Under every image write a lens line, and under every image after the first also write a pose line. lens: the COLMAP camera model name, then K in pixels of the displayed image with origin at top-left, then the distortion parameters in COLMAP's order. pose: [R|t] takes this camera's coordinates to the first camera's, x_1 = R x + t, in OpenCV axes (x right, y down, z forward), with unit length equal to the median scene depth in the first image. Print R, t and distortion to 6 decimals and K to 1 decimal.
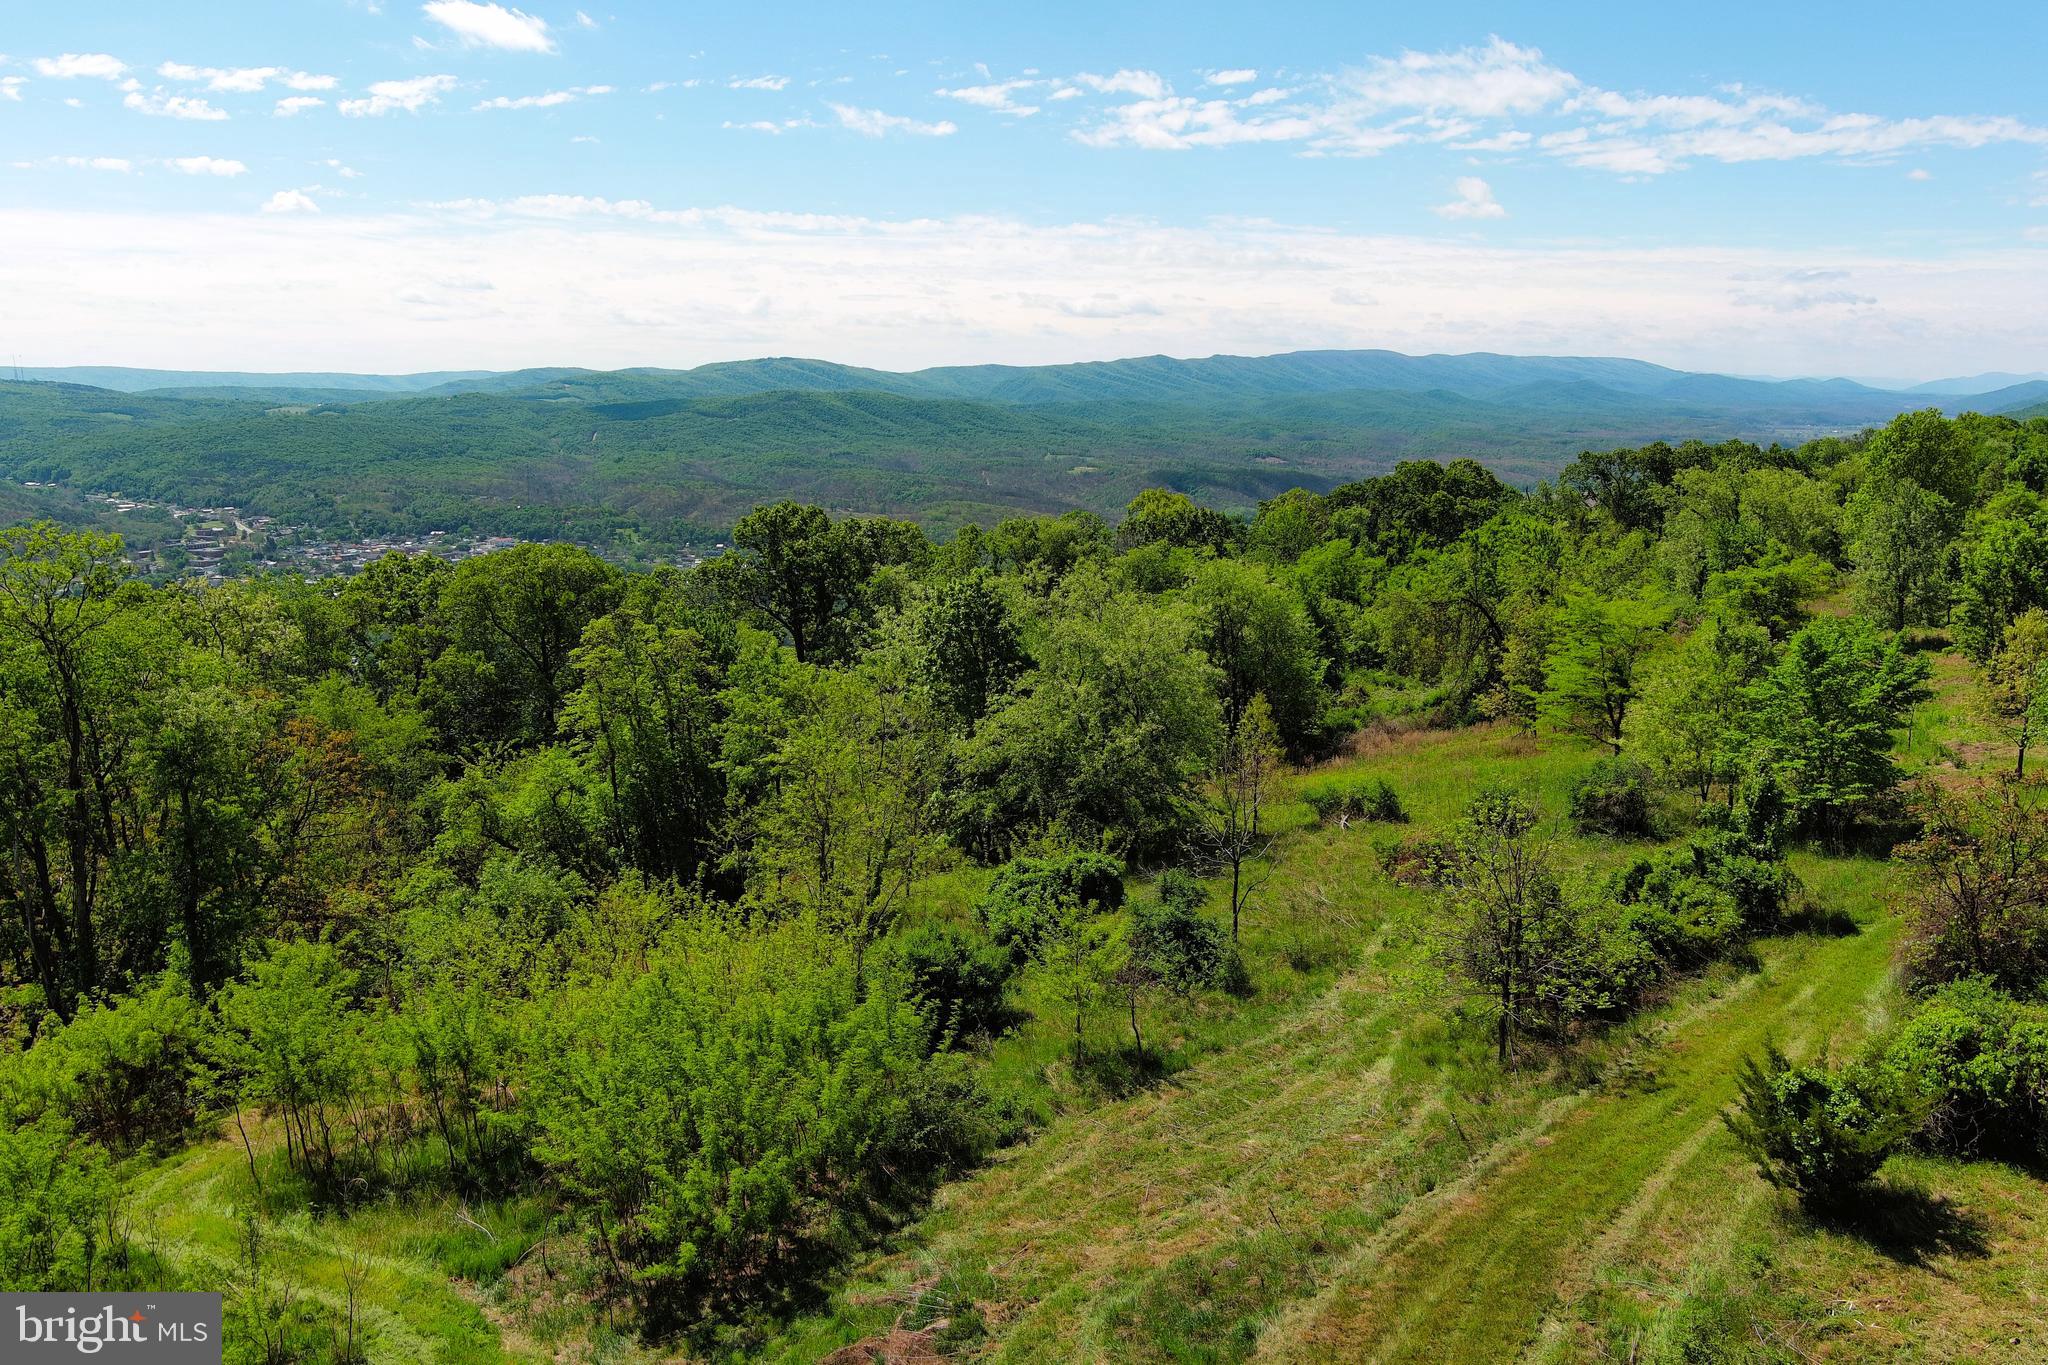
lens RADIAL K [[1587.2, 0, 1011.4], [0, 1587.2, 577.4], [0, 0, 1]] dist [0.017416, -0.007986]
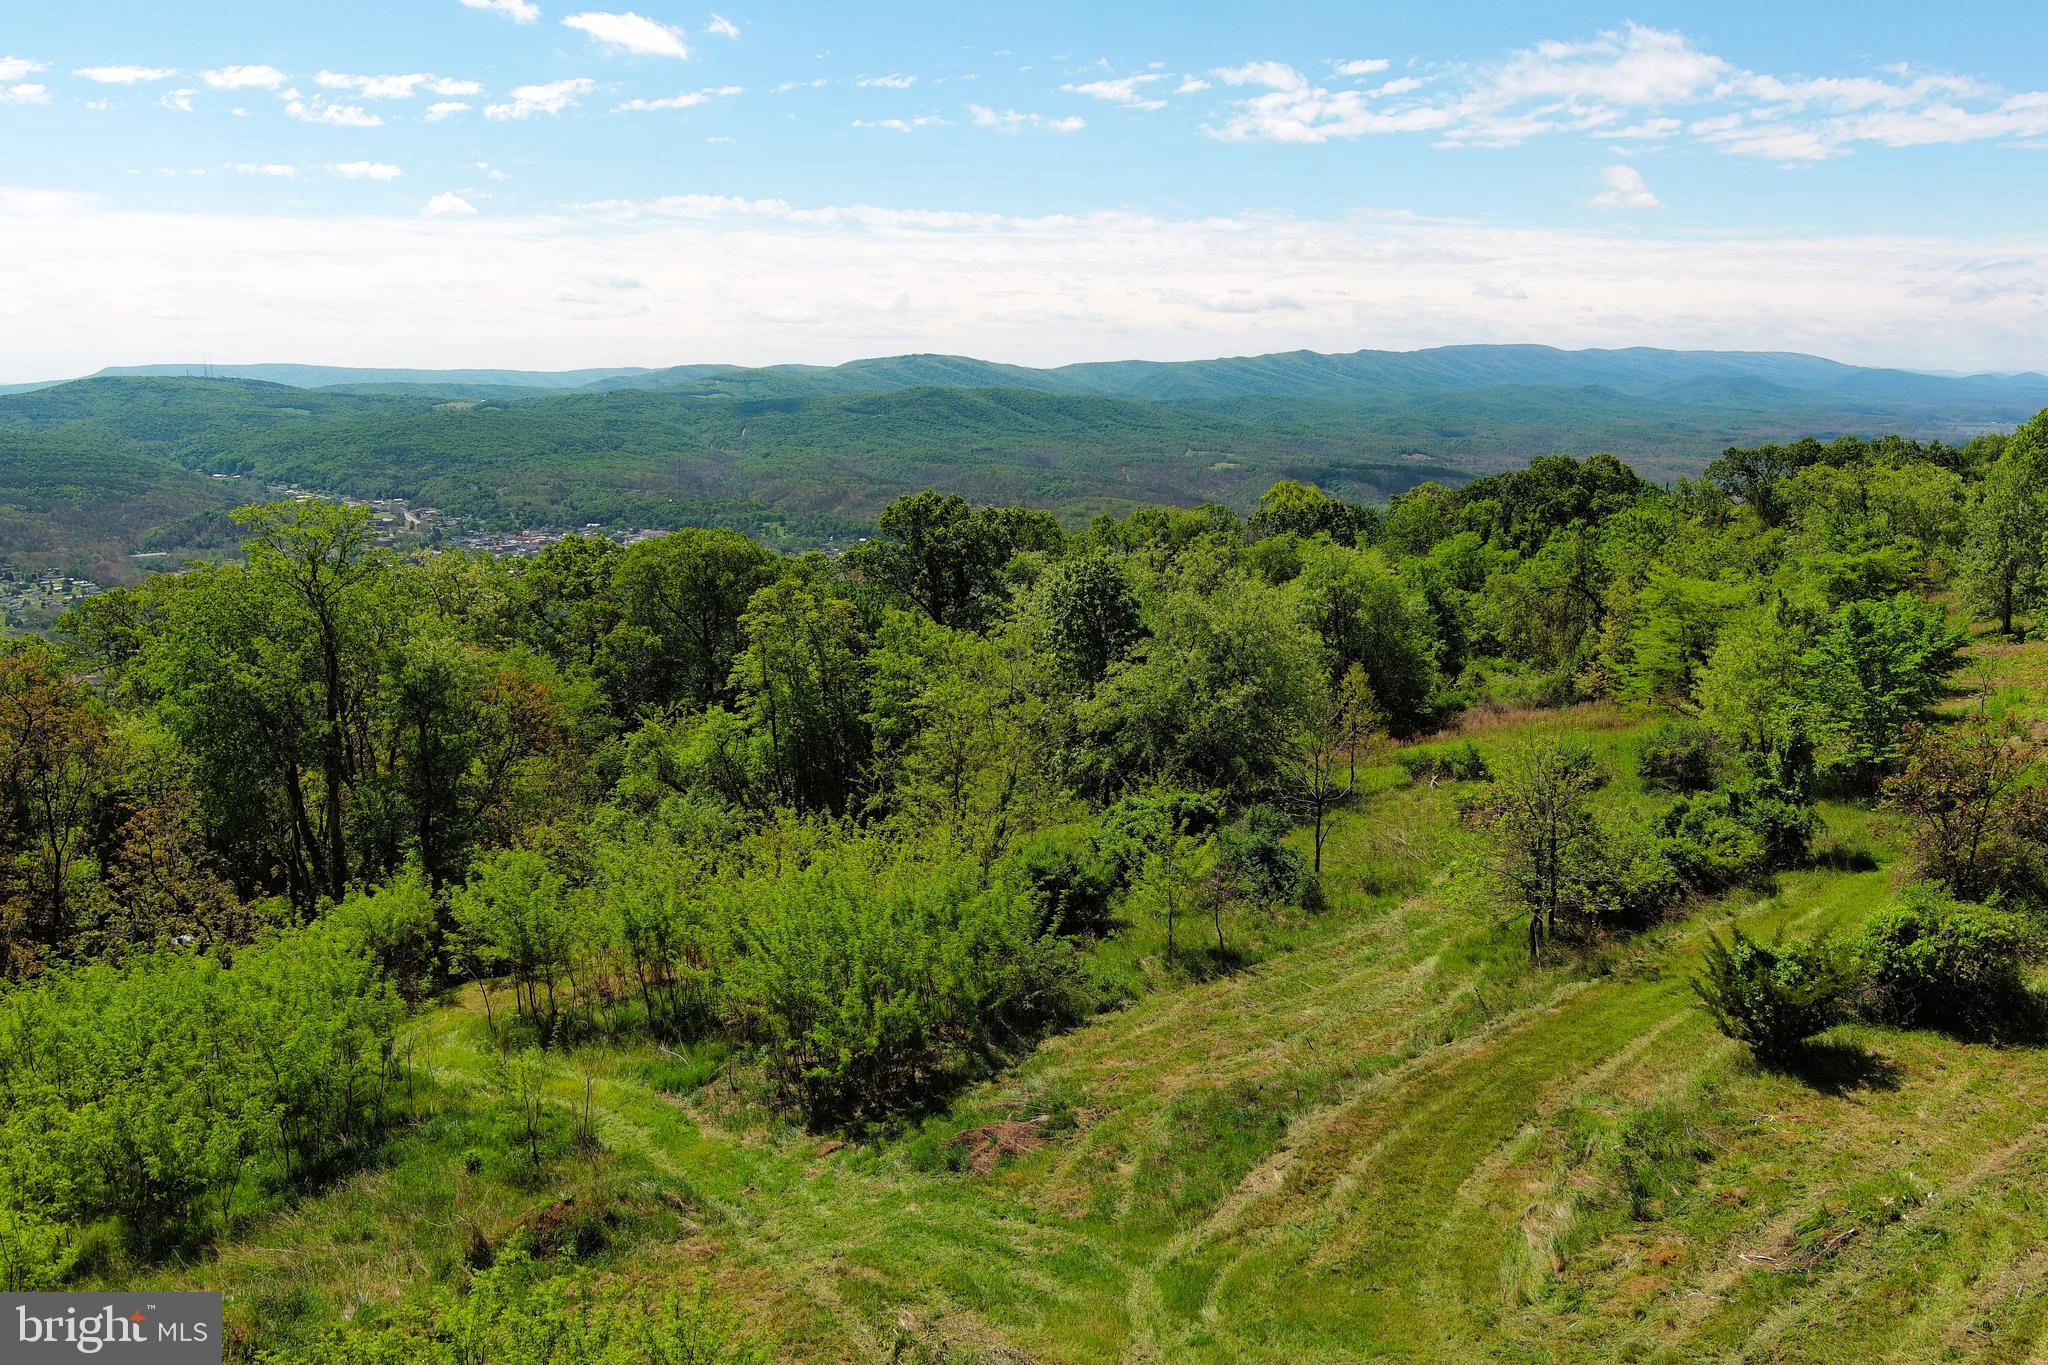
lens RADIAL K [[1587.2, 0, 1019.9], [0, 1587.2, 645.6], [0, 0, 1]] dist [0.017416, -0.007986]
pose [[0.996534, 0.013029, -0.082156, 0.016356], [-0.009340, 0.998938, 0.045124, 0.015474], [0.082656, -0.044200, 0.995597, -0.108279]]
